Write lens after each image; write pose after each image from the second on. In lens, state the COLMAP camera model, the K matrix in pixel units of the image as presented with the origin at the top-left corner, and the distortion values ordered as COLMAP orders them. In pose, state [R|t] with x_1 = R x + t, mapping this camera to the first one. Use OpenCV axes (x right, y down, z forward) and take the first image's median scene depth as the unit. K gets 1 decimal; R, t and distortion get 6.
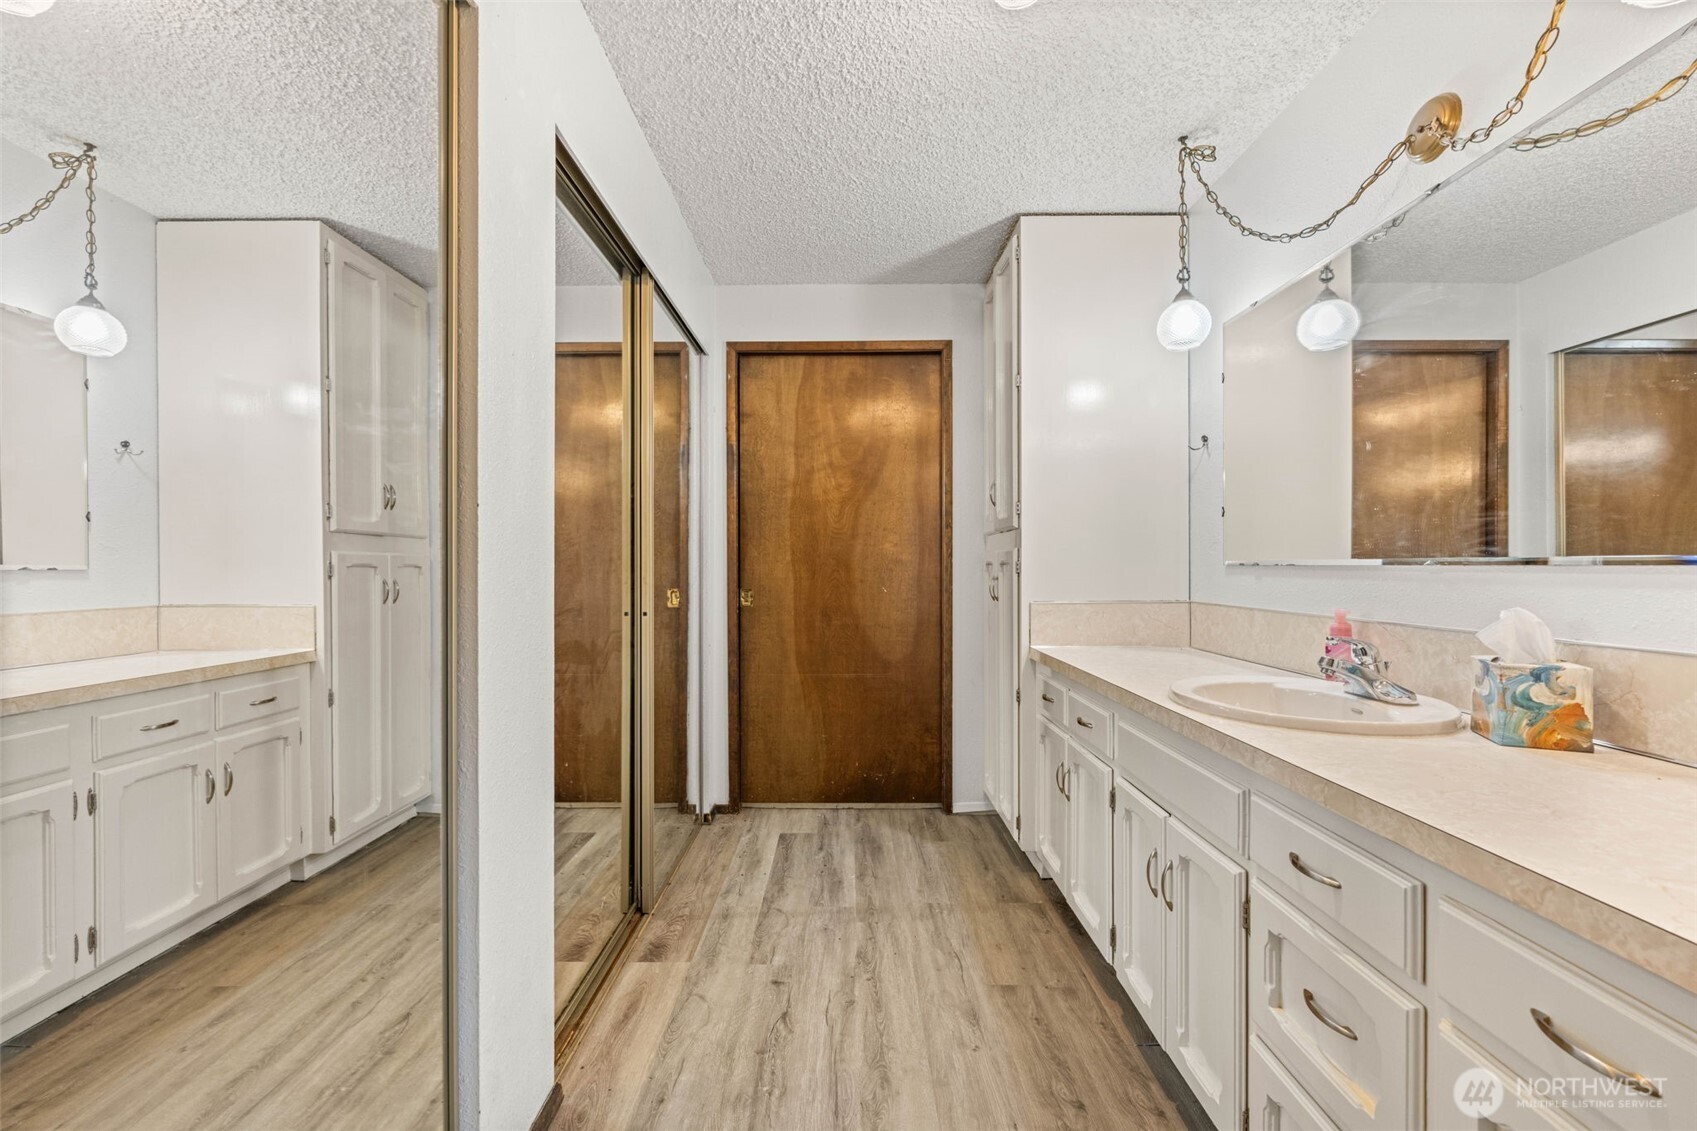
lens RADIAL K [[743.8, 0, 845.0], [0, 743.8, 564.7], [0, 0, 1]] dist [-0.001185, -0.000246]
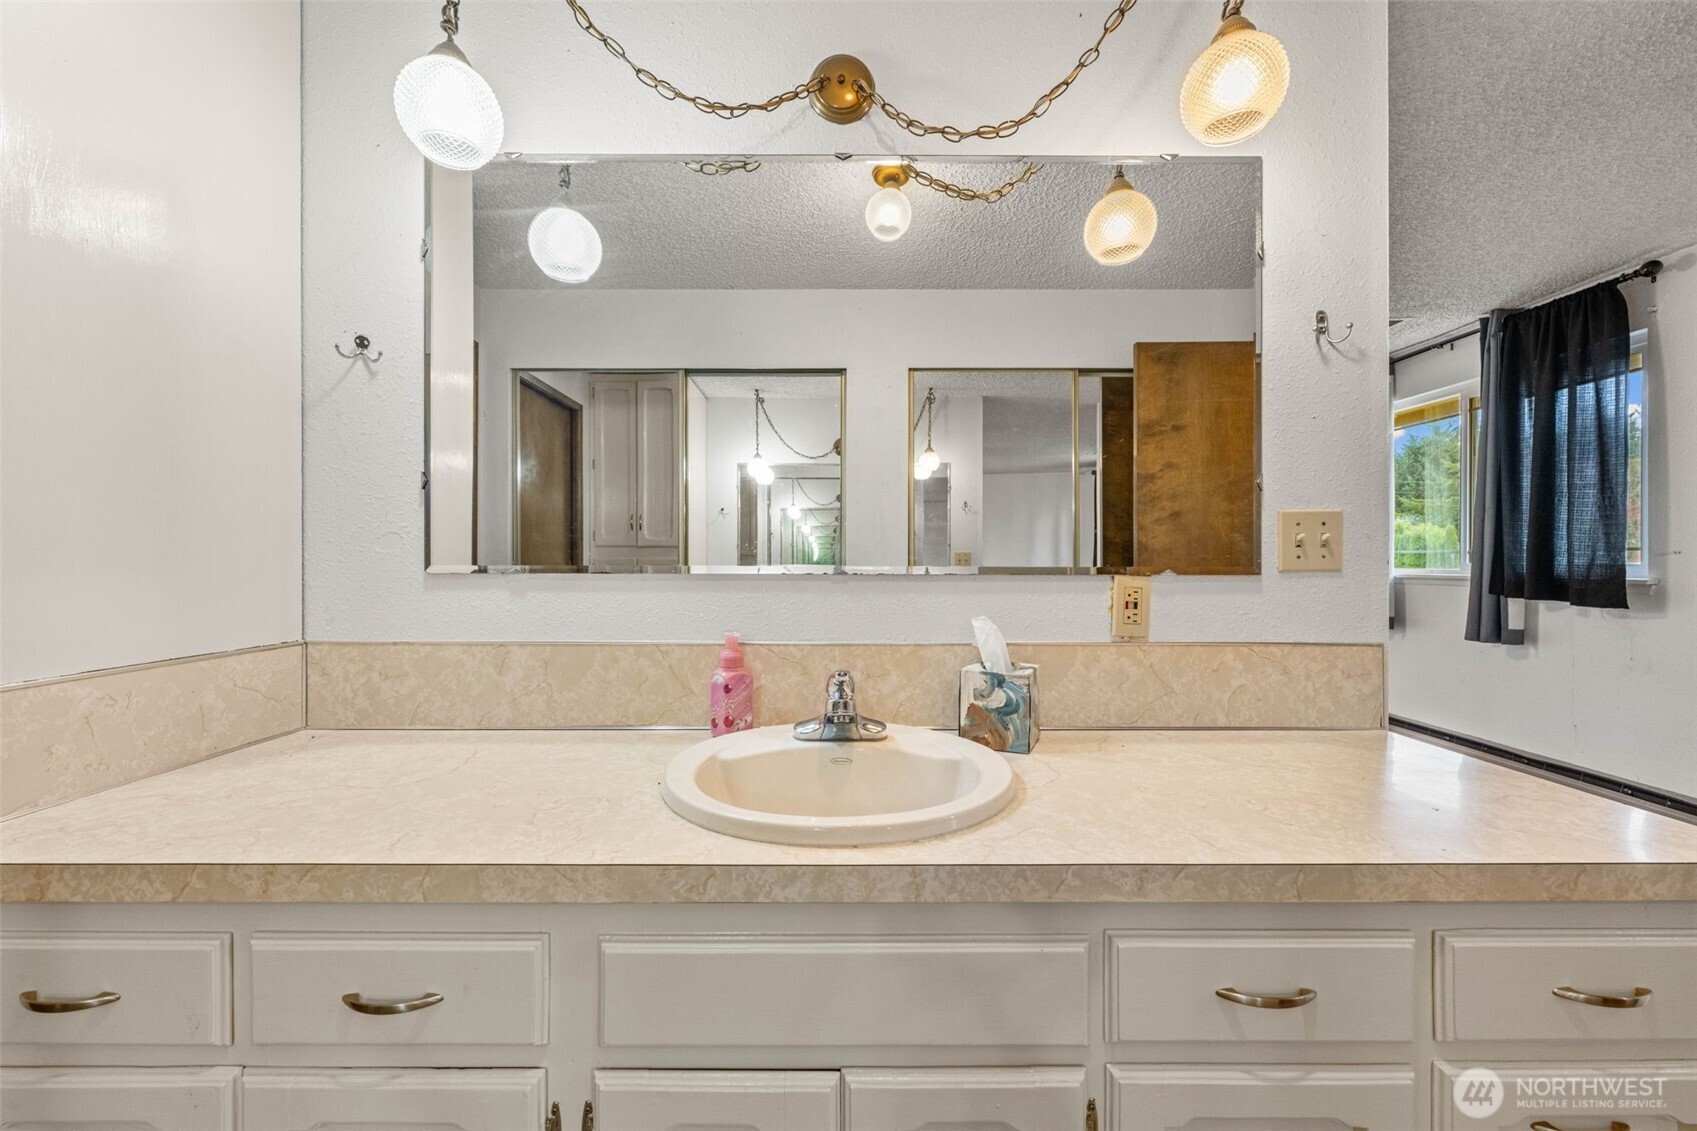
lens RADIAL K [[660.2, 0, 724.9], [0, 660.2, 569.0], [0, 0, 1]] dist [-0.005834, -0.000126]
pose [[0.002663, 0.004847, 0.999985, -0.003712], [-0.000369, 0.999988, -0.004846, -0.000479], [-0.999996, -0.000356, 0.002665, 0.910110]]
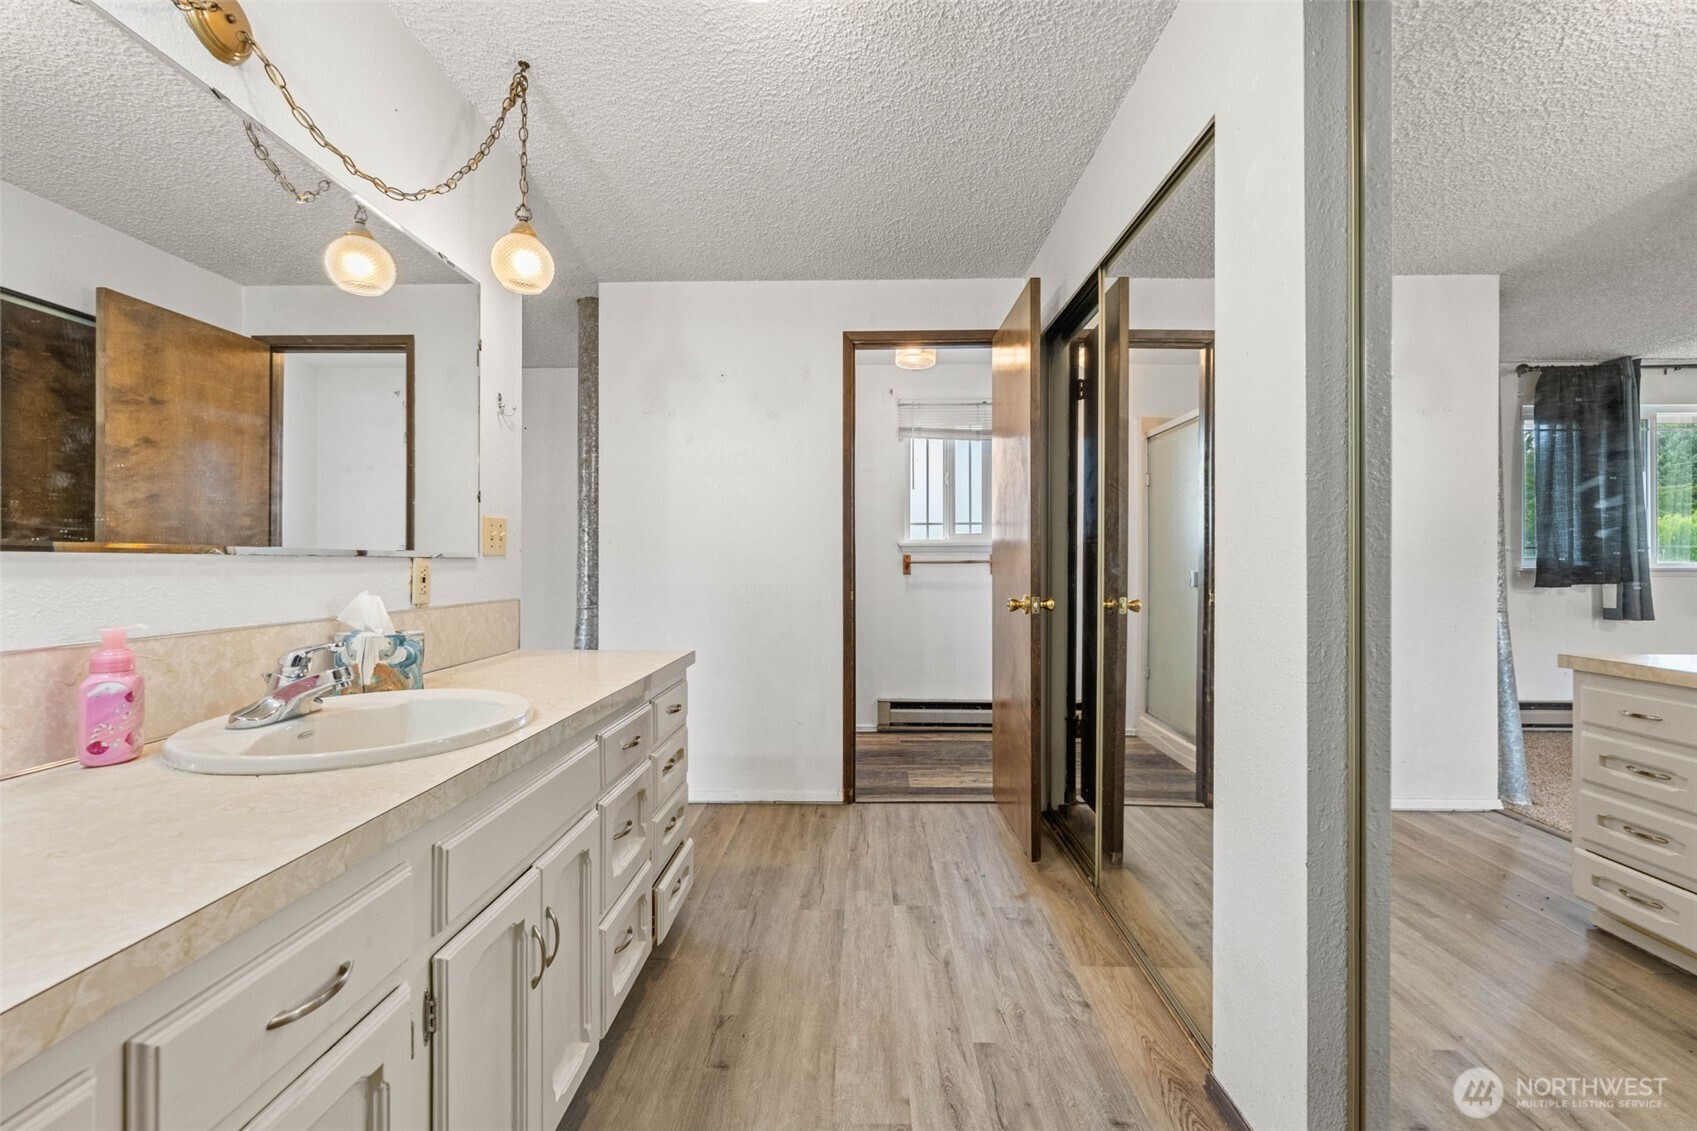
lens RADIAL K [[743.8, 0, 845.0], [0, 743.8, 564.7], [0, 0, 1]] dist [-0.001185, -0.000246]
pose [[-0.999676, 0.008190, 0.024083, 0.251560], [0.008280, 0.999959, 0.003652, 0.045257], [-0.024052, 0.003851, -0.999703, 2.807821]]
